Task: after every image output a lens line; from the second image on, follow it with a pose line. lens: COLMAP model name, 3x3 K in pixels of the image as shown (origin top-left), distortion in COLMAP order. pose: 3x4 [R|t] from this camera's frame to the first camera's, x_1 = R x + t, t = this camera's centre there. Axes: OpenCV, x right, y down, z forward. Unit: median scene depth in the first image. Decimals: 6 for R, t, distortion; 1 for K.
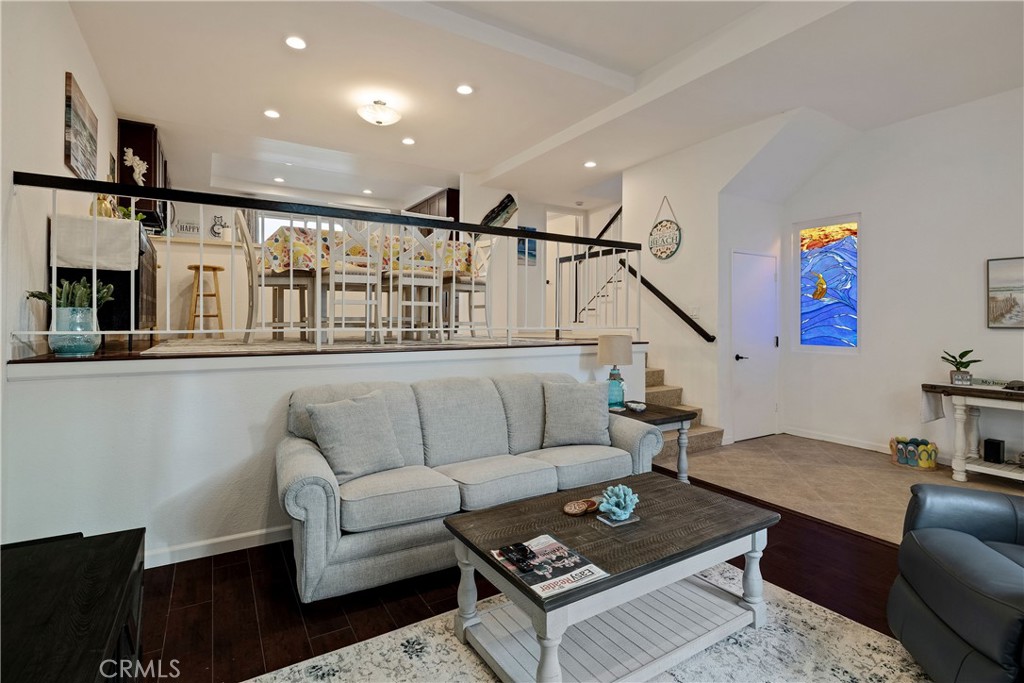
lens RADIAL K [[491.6, 0, 511.2], [0, 491.6, 318.7], [0, 0, 1]] dist [-0.004646, -0.000452]
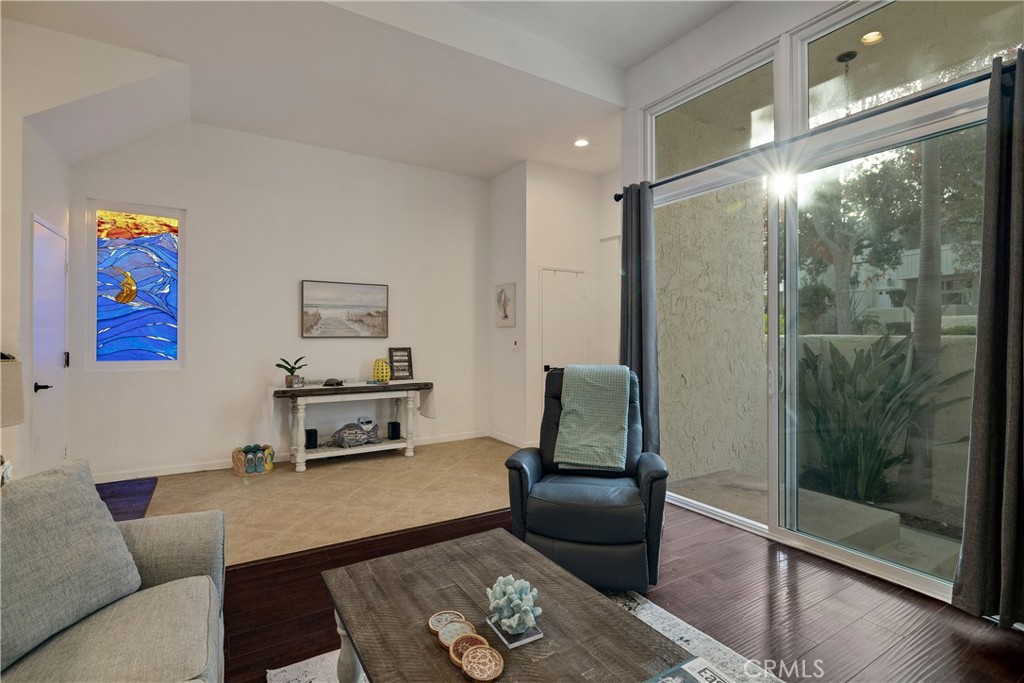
lens RADIAL K [[491.6, 0, 509.1], [0, 491.6, 331.8], [0, 0, 1]] dist [-0.004646, -0.000452]
pose [[-0.001750, 0.001943, 0.999997, -0.181868], [-0.010769, 0.999940, -0.001962, 0.001825], [-0.999940, -0.010772, -0.001729, 0.405825]]
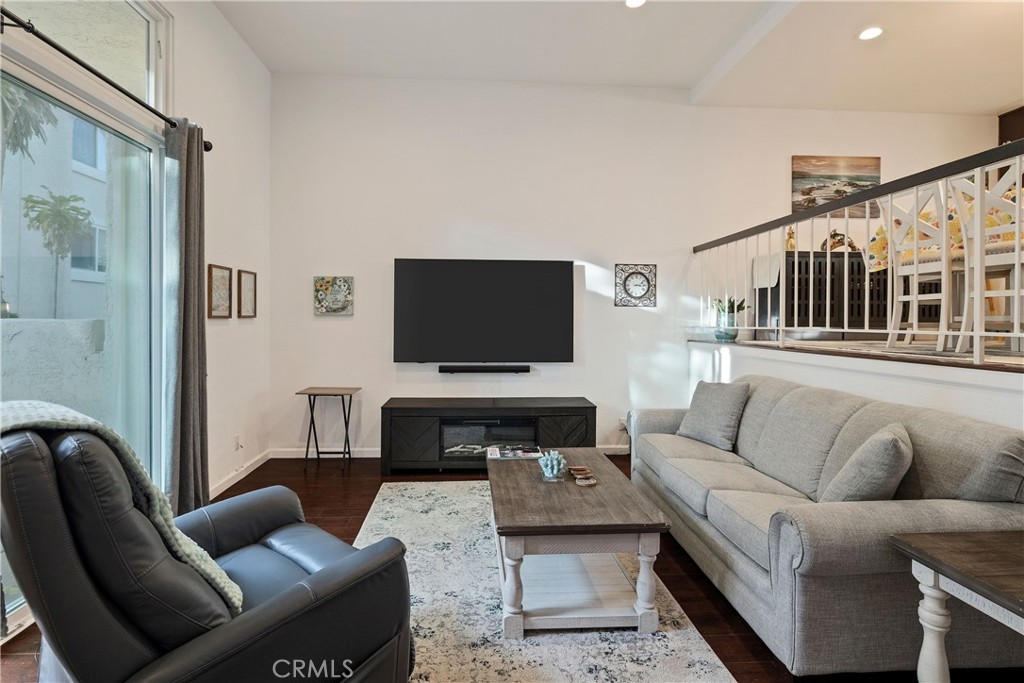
lens RADIAL K [[506.0, 0, 499.9], [0, 506.0, 324.9], [0, 0, 1]] dist [-0.007013, 0.001326]
pose [[-0.475491, 0.003935, -0.879712, 0.570767], [0.001928, 0.999992, 0.003431, 0.005415], [0.879719, -0.000065, -0.475494, 0.601657]]
